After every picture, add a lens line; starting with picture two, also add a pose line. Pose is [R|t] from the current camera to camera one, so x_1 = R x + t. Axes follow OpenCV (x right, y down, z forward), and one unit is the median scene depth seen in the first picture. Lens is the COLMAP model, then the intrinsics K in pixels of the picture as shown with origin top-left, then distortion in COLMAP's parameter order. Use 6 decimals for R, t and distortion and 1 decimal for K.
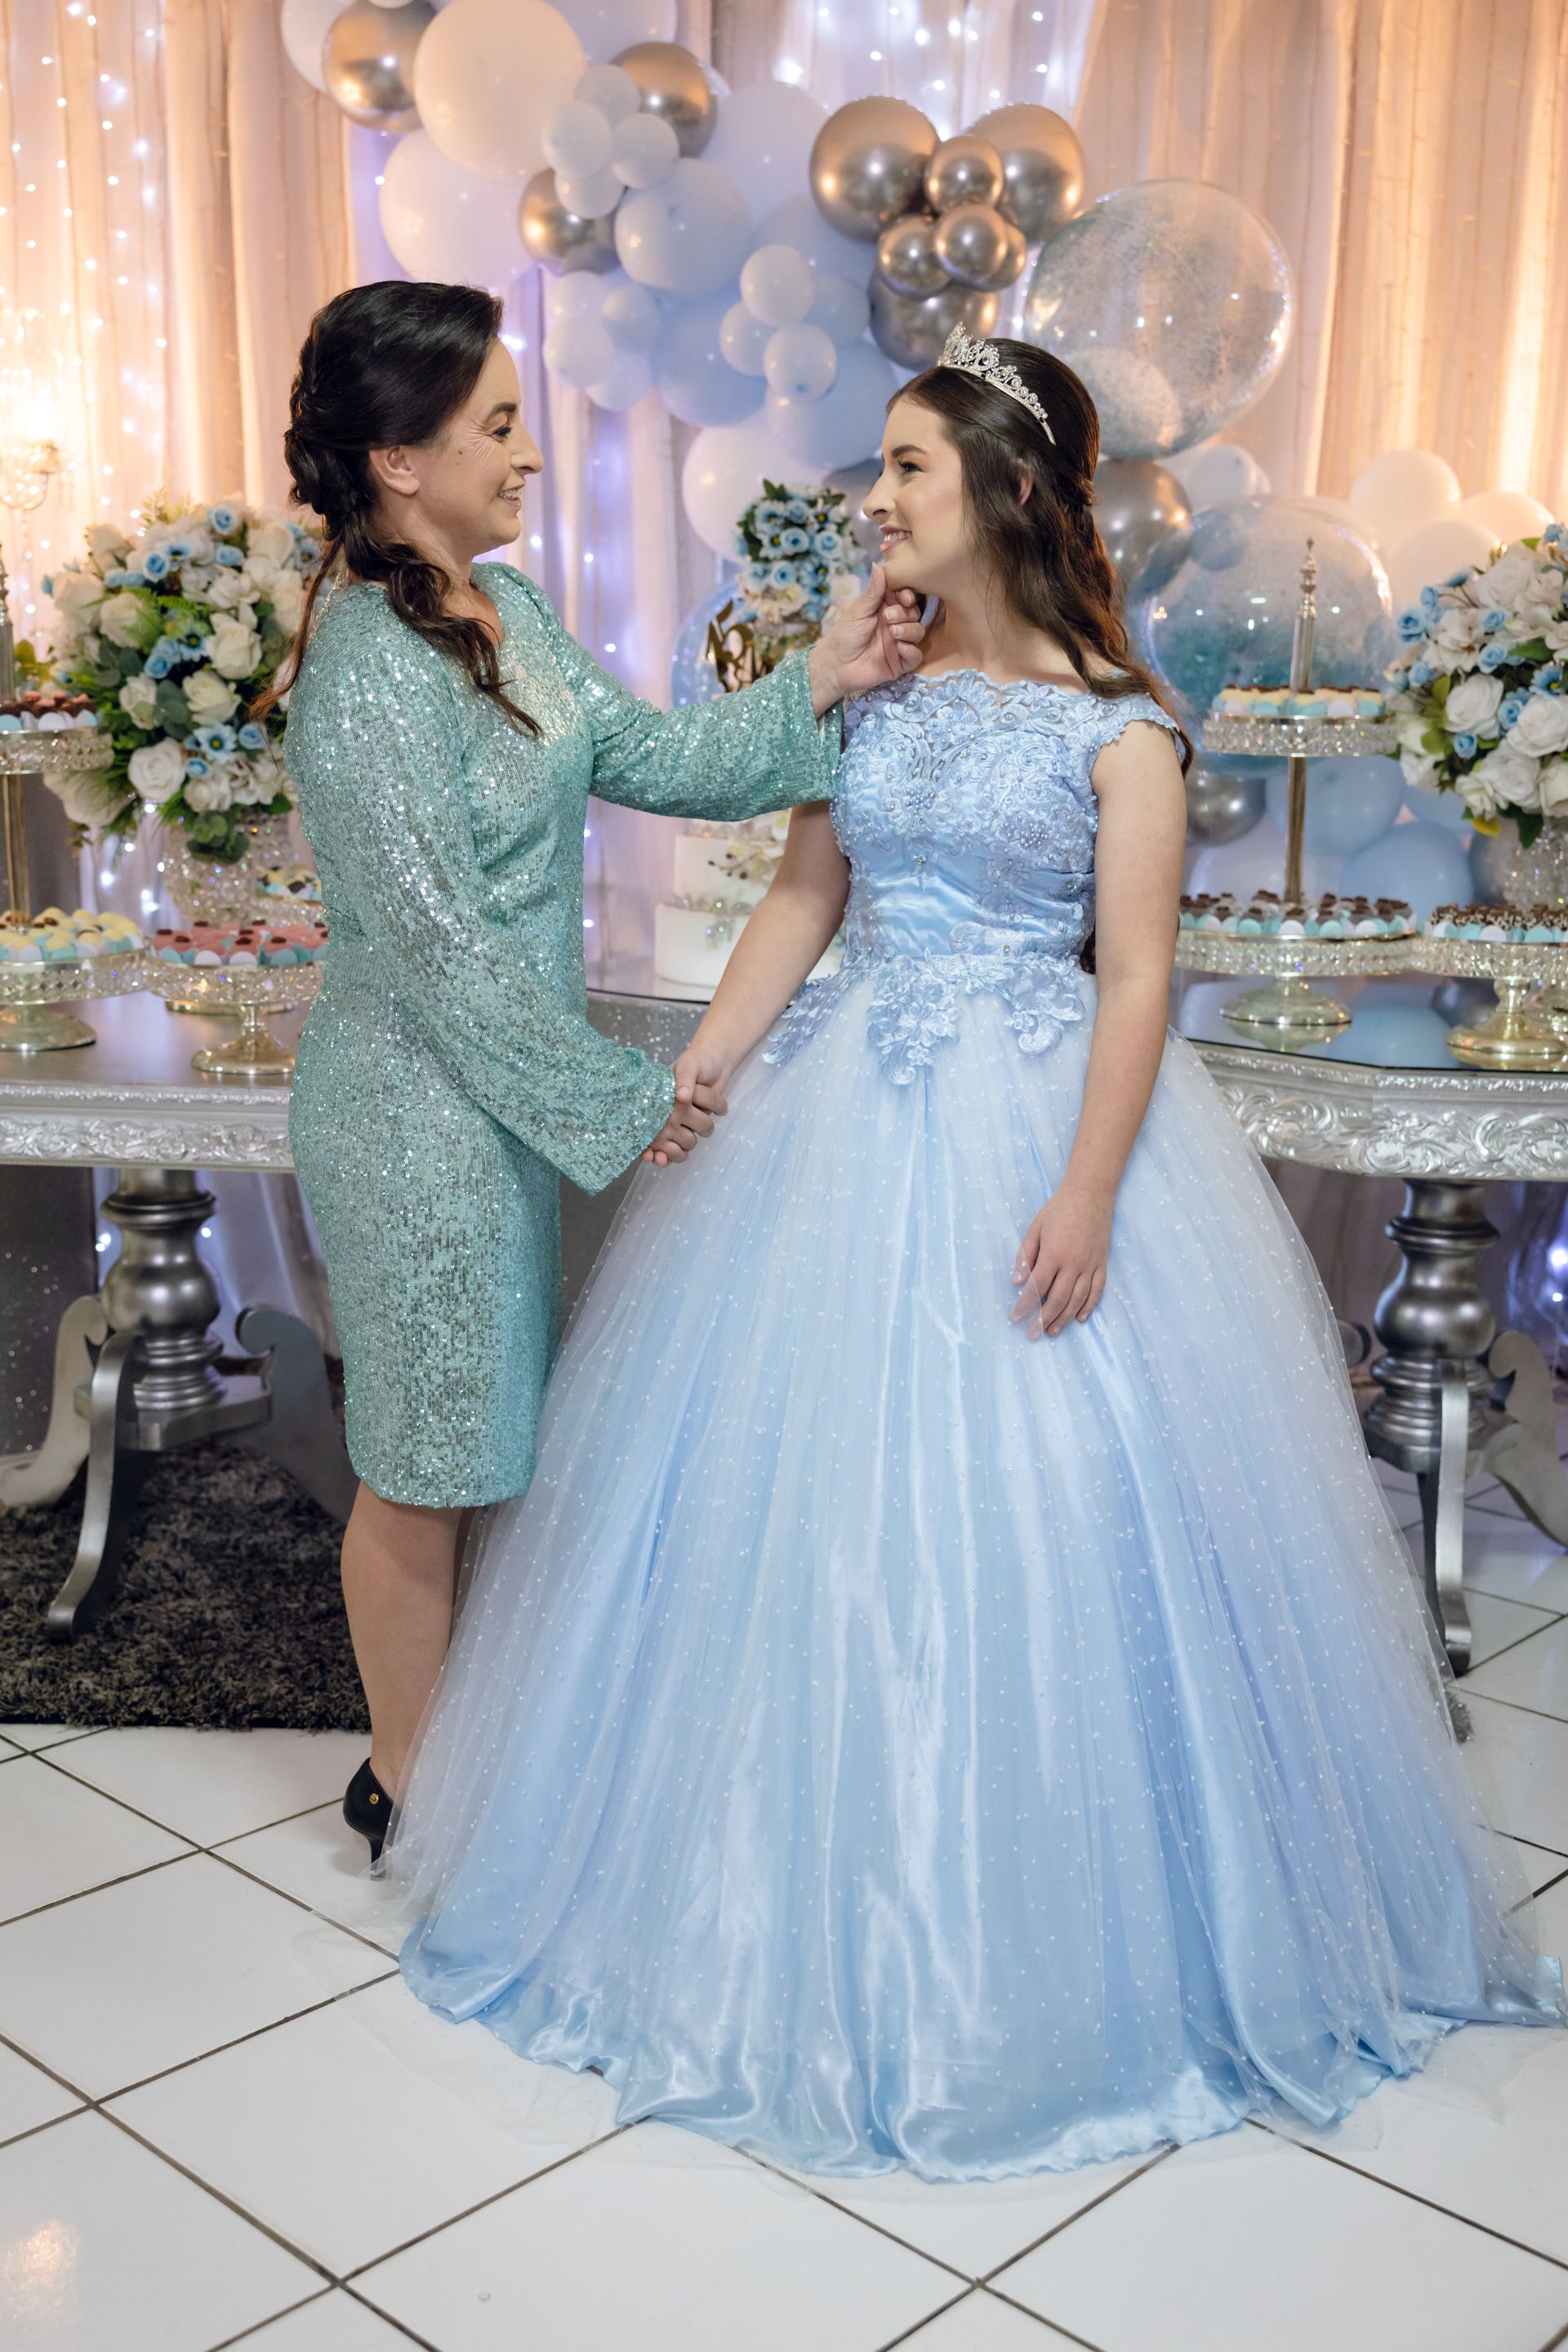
lens RADIAL K [[2528.4, 0, 756.7], [0, 2528.4, 1186.2], [0, 0, 1]] dist [-0.006103, 0.000000]
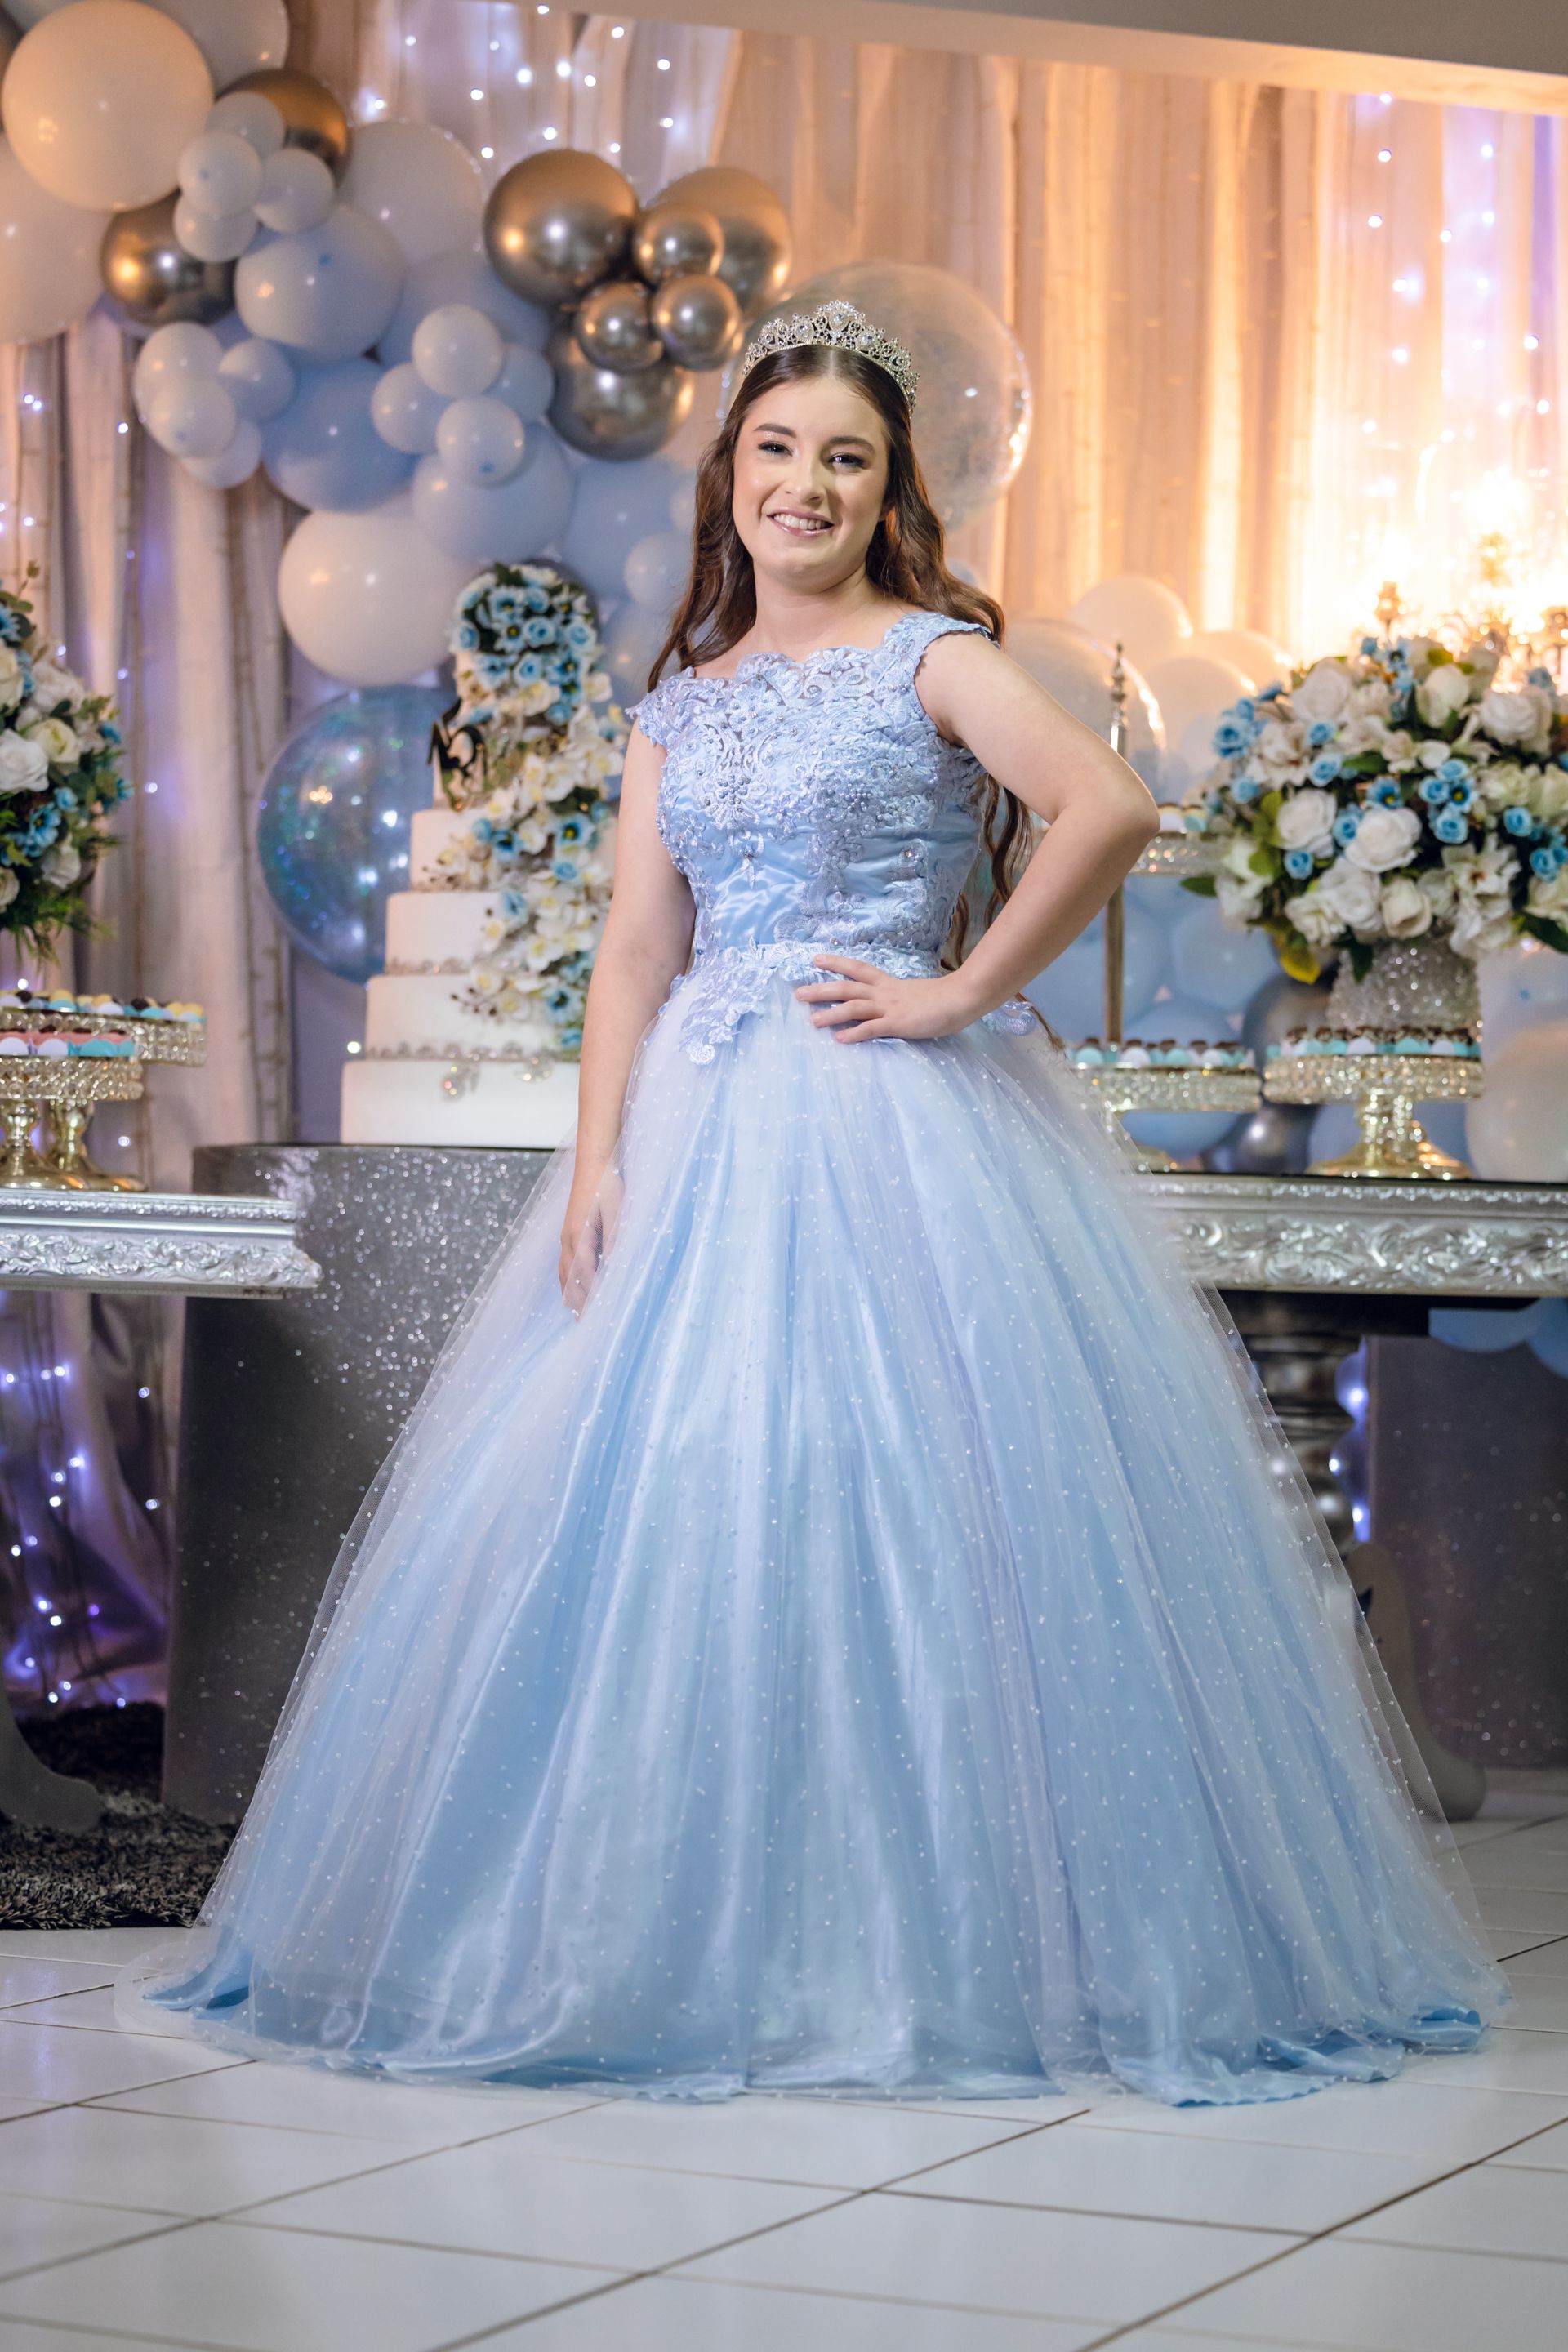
lens RADIAL K [[5208.7, 0, 866.3], [0, 5208.7, 1148.2], [0, 0, 1]] dist [-0.041545, 0.000000]
pose [[0.947403, 0.007223, 0.319962, -0.459546], [0.058192, 0.979193, -0.194408, 0.277160], [-0.314708, 0.202802, 0.927270, -0.666061]]
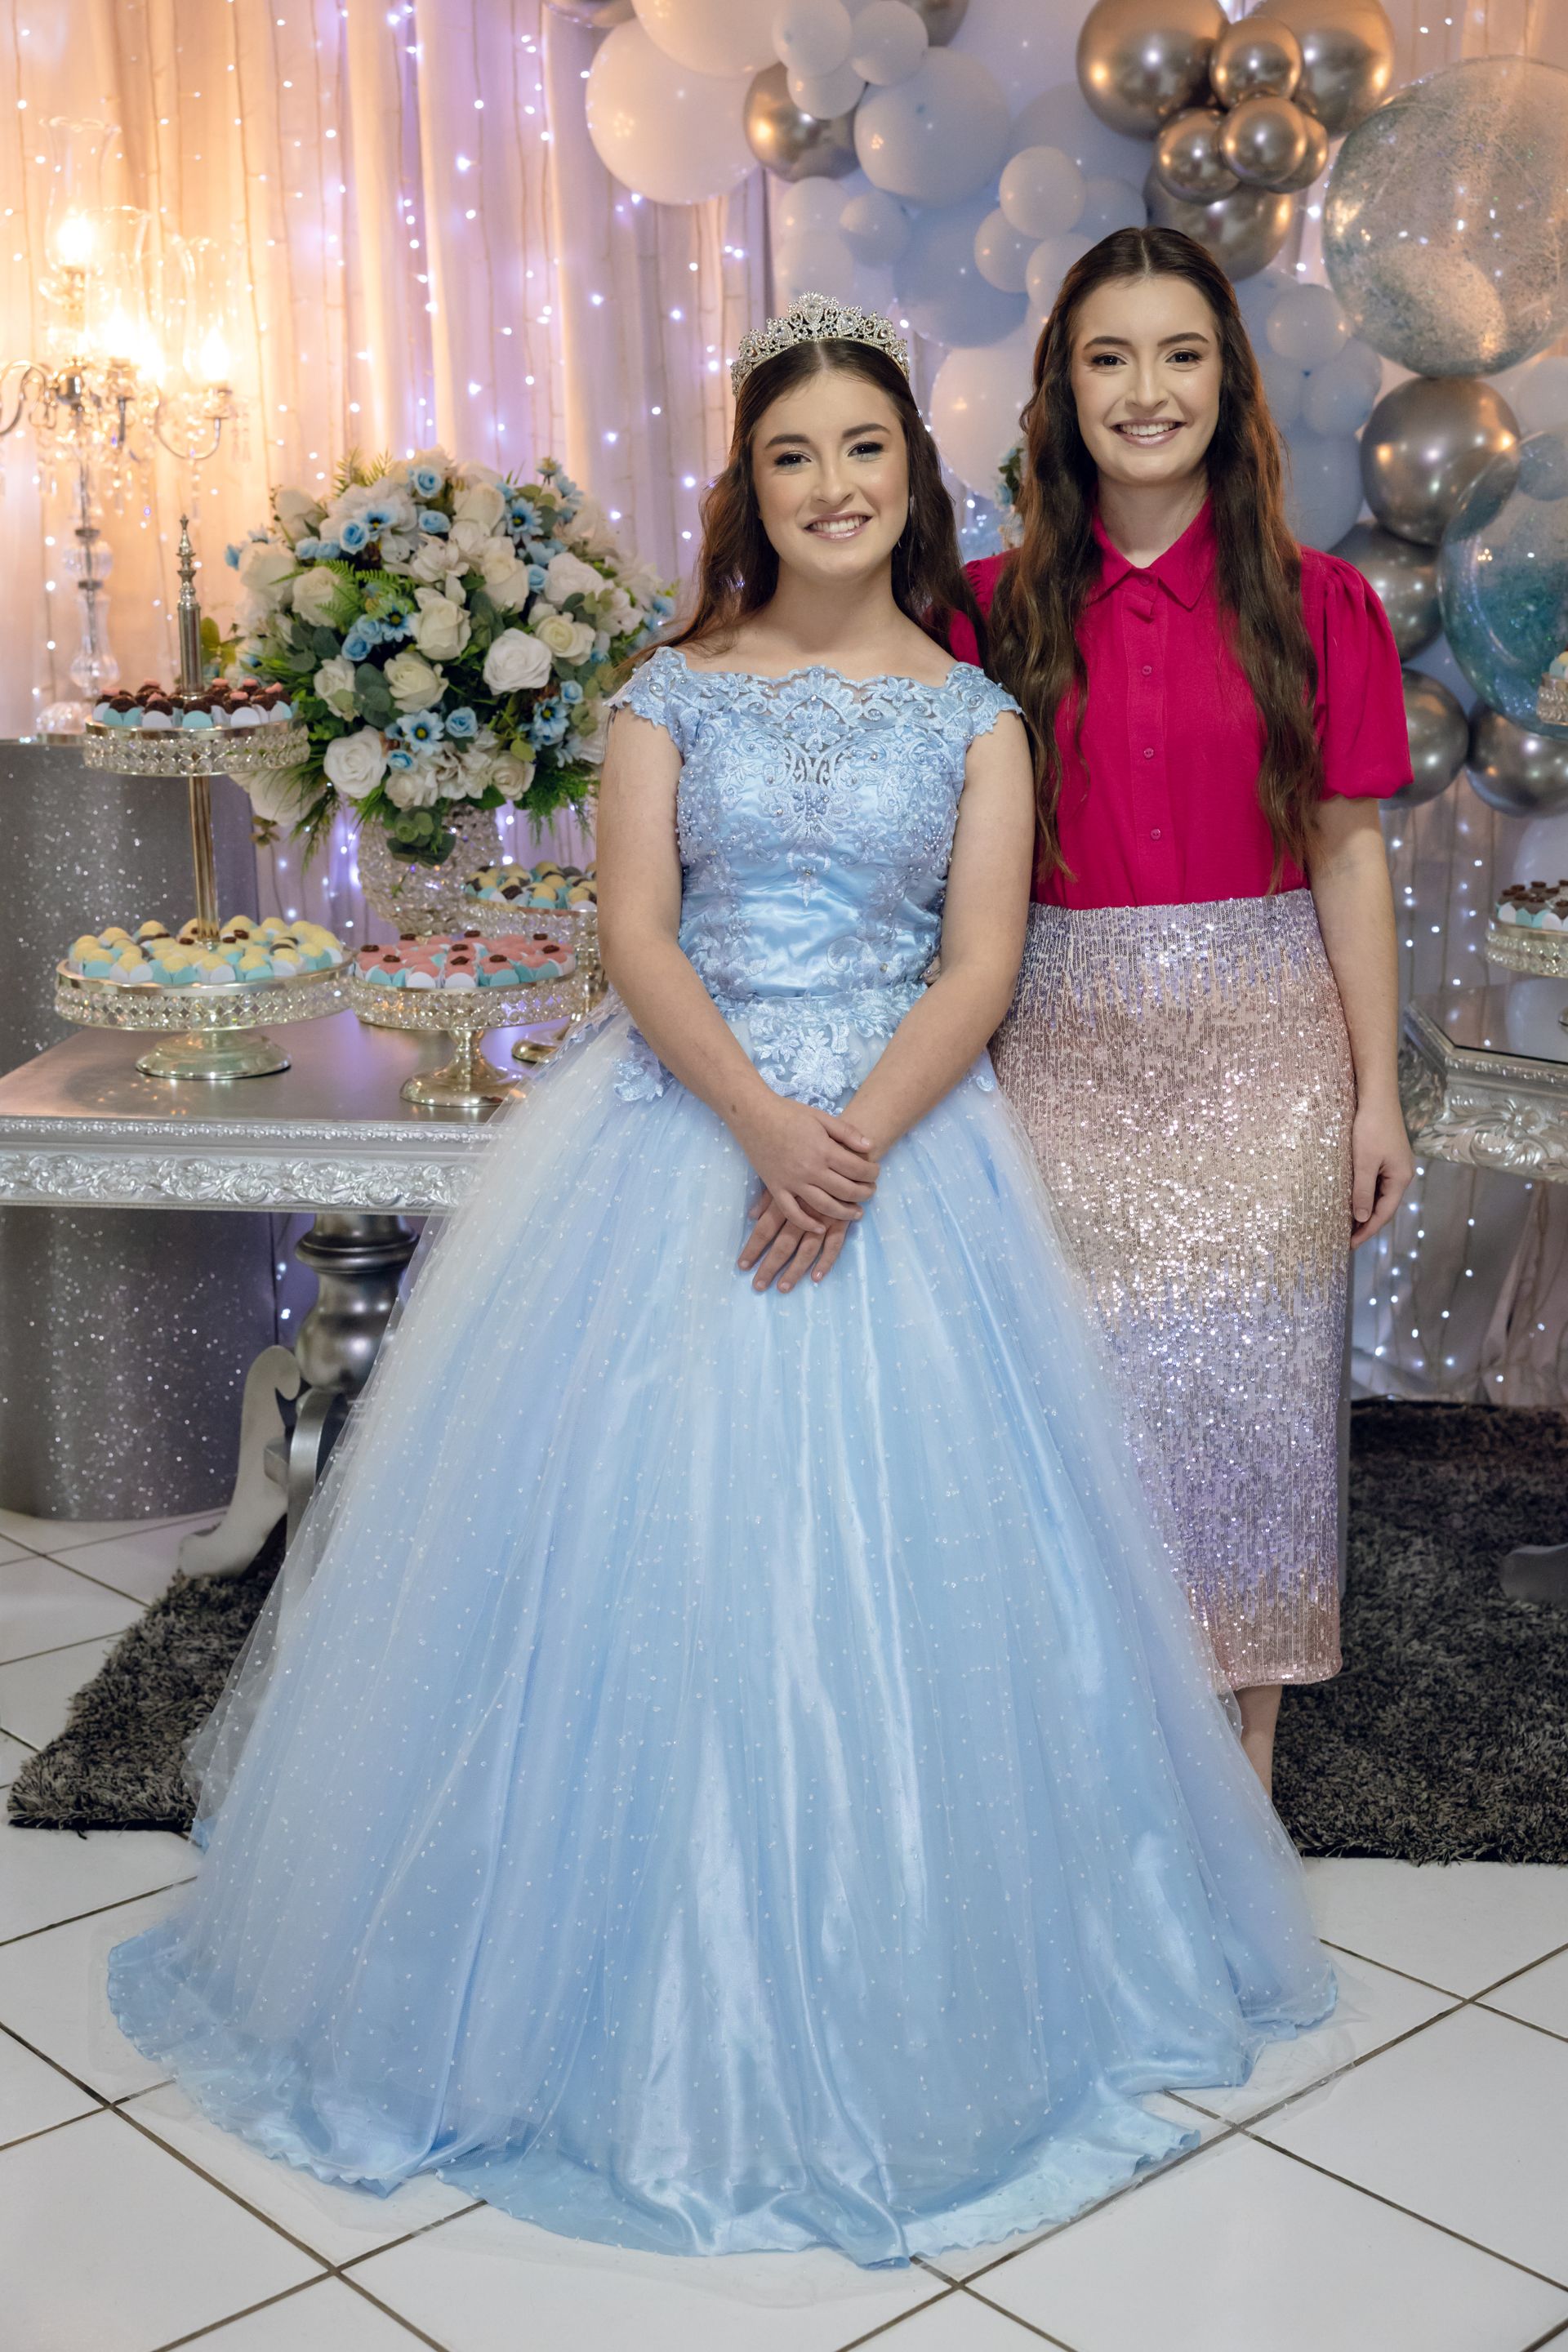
lens RADIAL K [[2970.7, 0, 772.4], [0, 2970.7, 1137.3], [0, 0, 1]] dist [0.007027, 0.000000]
pose [[0.997704, -0.006129, -0.067453, -0.019117], [0.005915, 0.999977, -0.003365, -0.027018], [0.067472, 0.002958, 0.997717, -0.041764]]
